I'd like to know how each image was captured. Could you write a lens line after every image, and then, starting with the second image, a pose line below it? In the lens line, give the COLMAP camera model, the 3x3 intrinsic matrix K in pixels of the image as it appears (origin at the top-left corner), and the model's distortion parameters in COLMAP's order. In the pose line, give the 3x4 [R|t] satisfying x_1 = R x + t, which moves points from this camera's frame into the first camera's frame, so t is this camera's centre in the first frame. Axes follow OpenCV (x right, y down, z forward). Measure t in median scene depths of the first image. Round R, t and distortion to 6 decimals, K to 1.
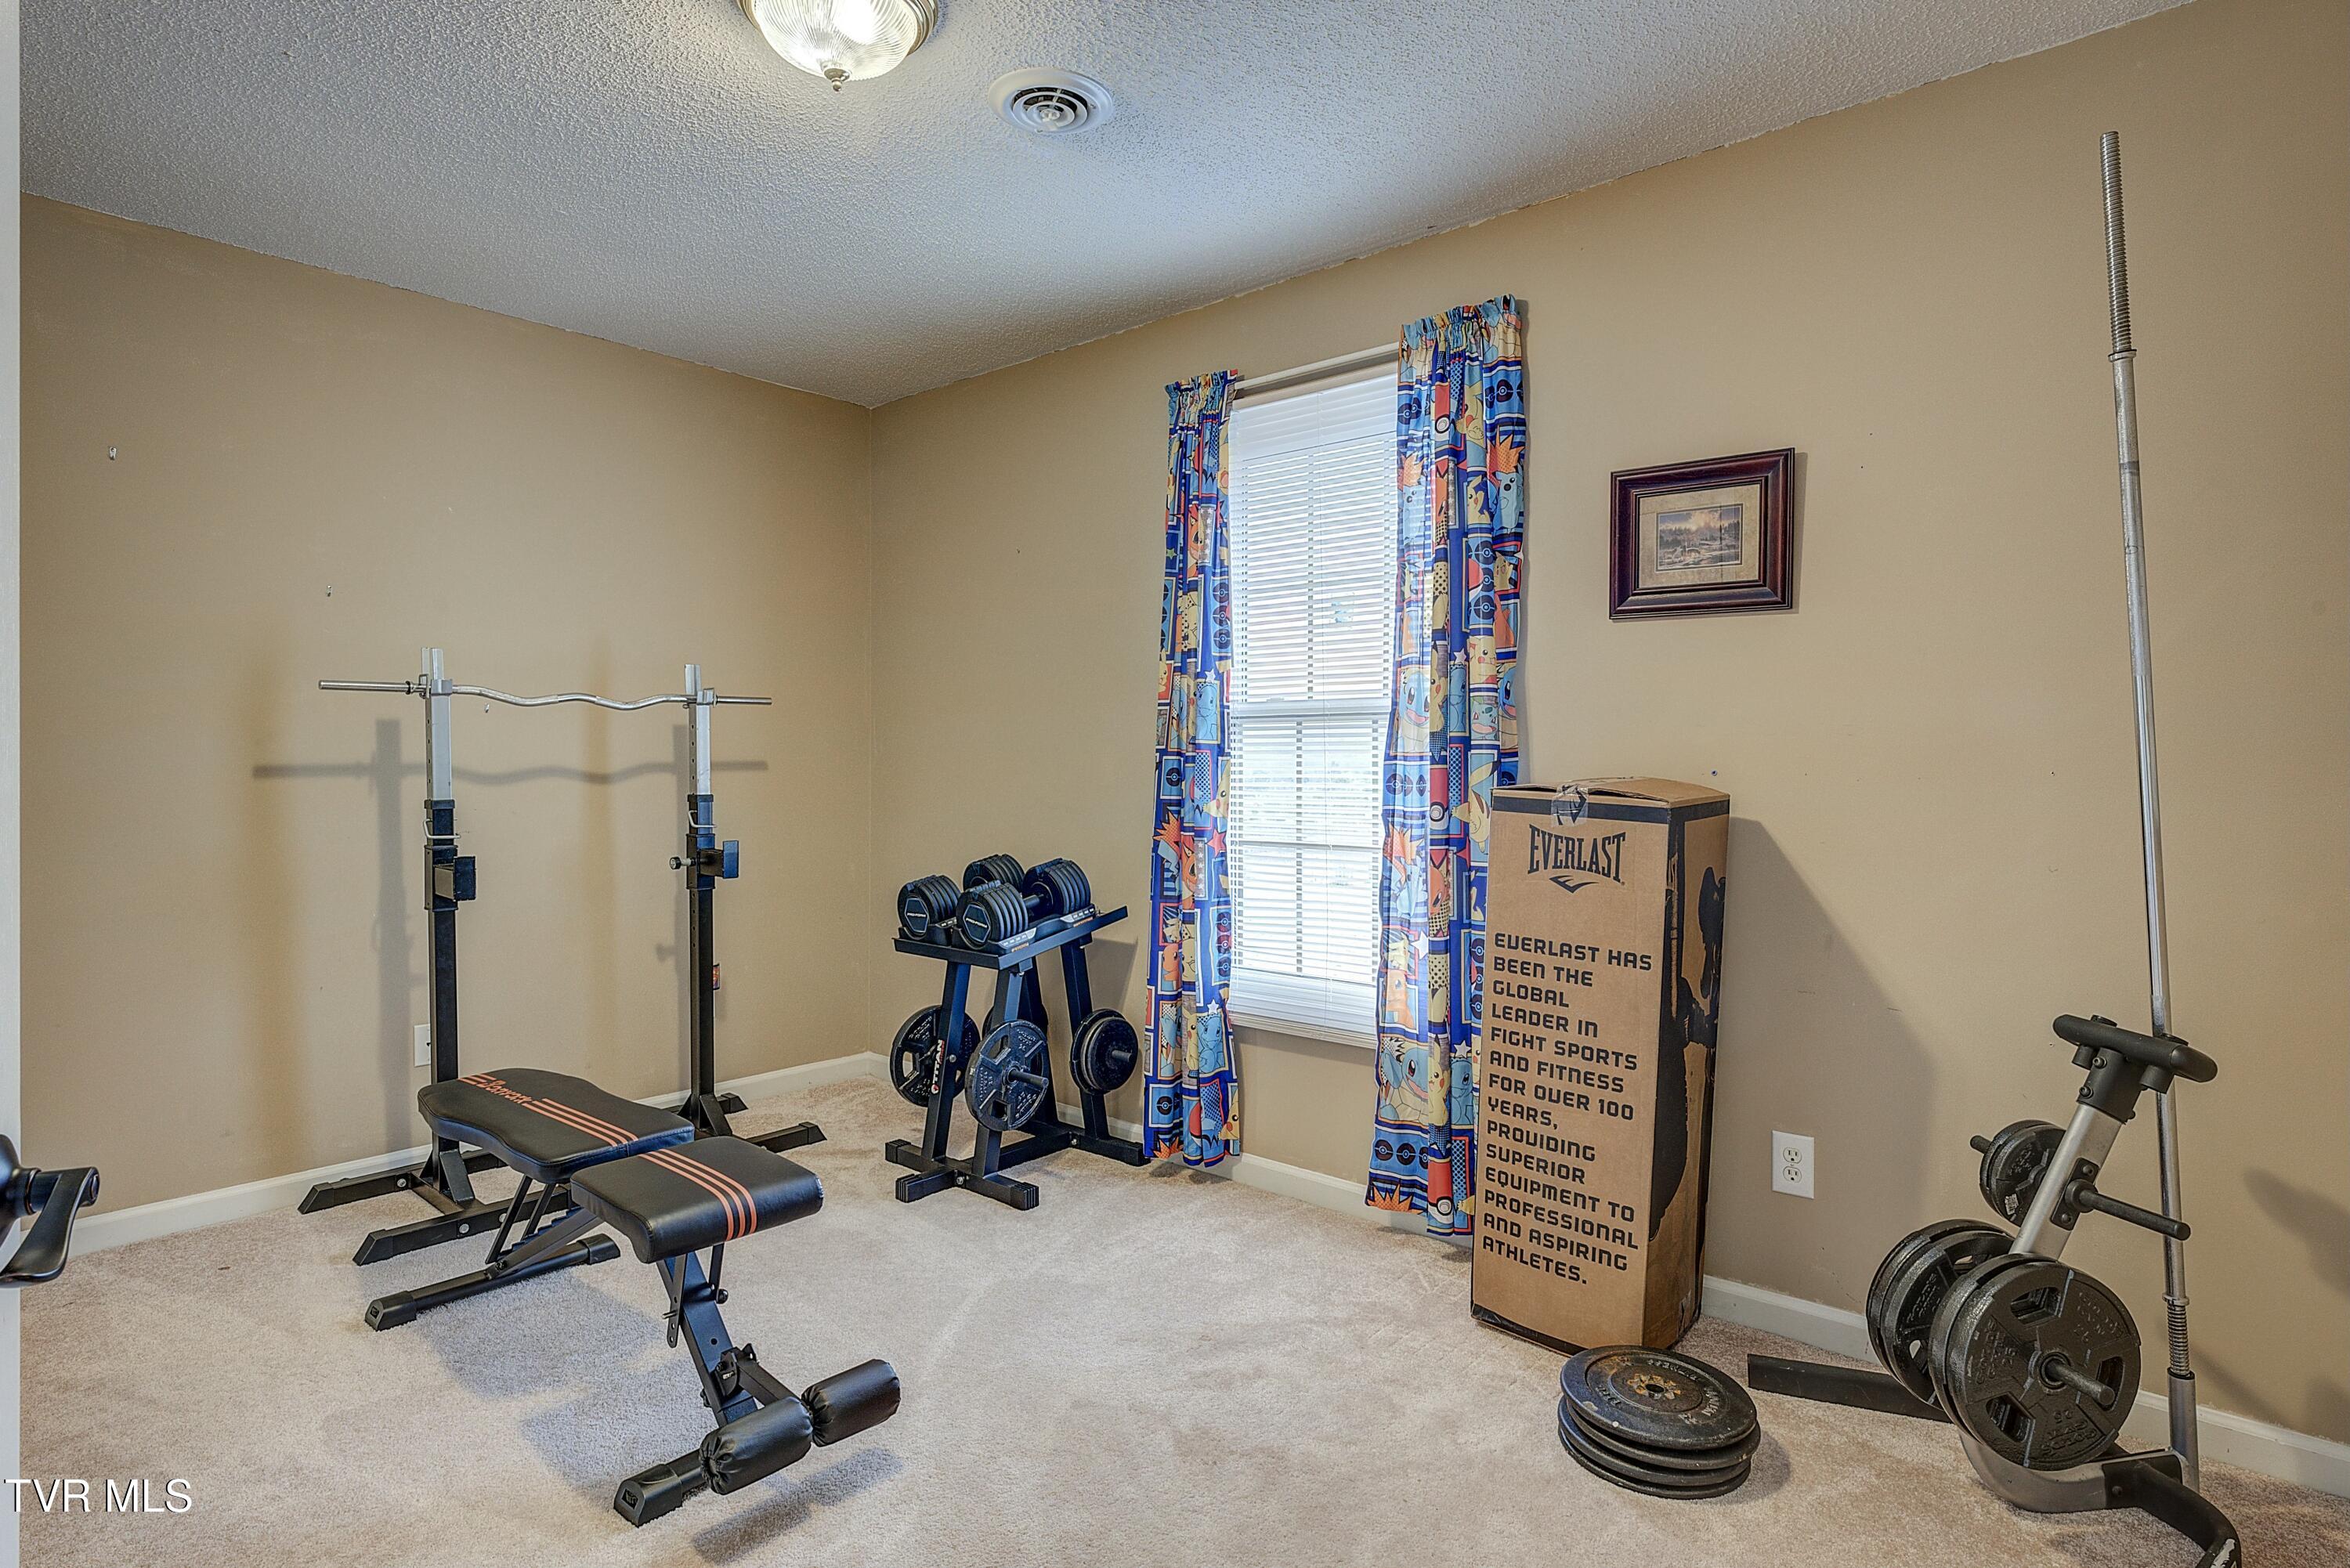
lens RADIAL K [[1215.7, 0, 1186.0], [0, 1215.7, 776.4], [0, 0, 1]] dist [-0.006053, -0.000983]
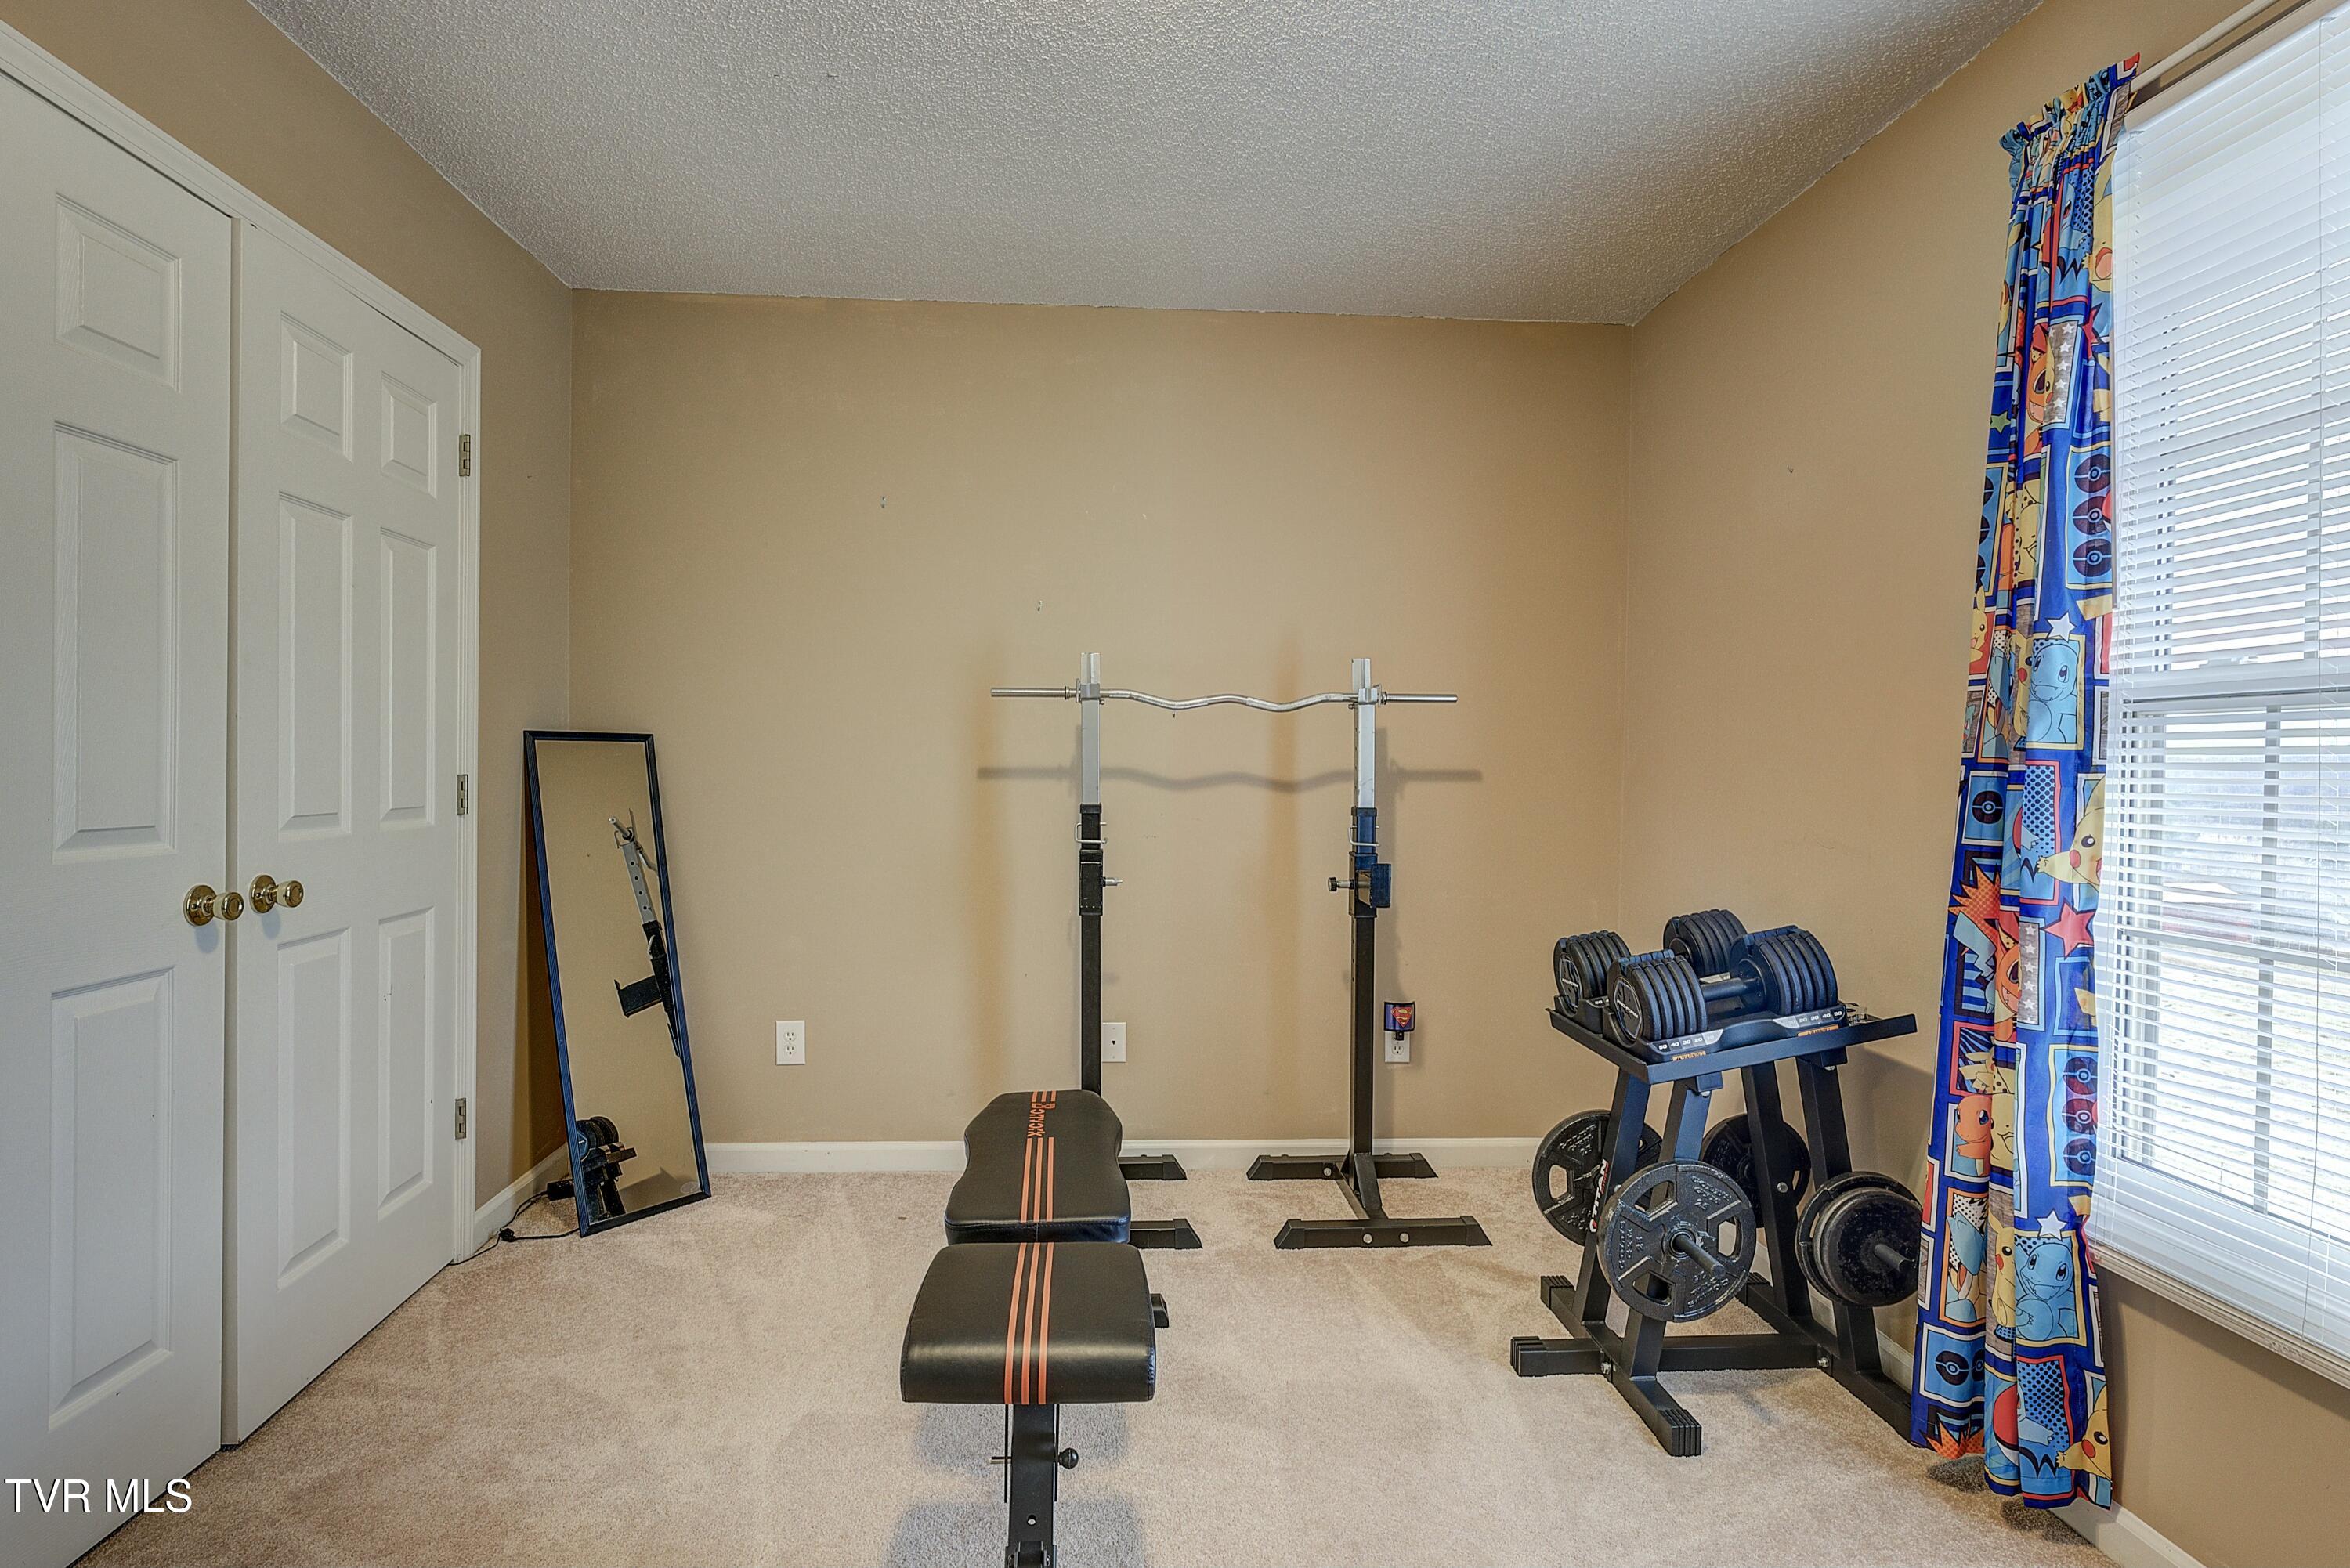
lens RADIAL K [[1215.7, 0, 1124.8], [0, 1215.7, 781.2], [0, 0, 1]] dist [-0.006053, -0.000983]
pose [[0.691167, 0.020061, -0.722417, 0.122958], [-0.021549, 0.999742, 0.007145, -0.007104], [0.722374, 0.010630, 0.691421, 0.307299]]
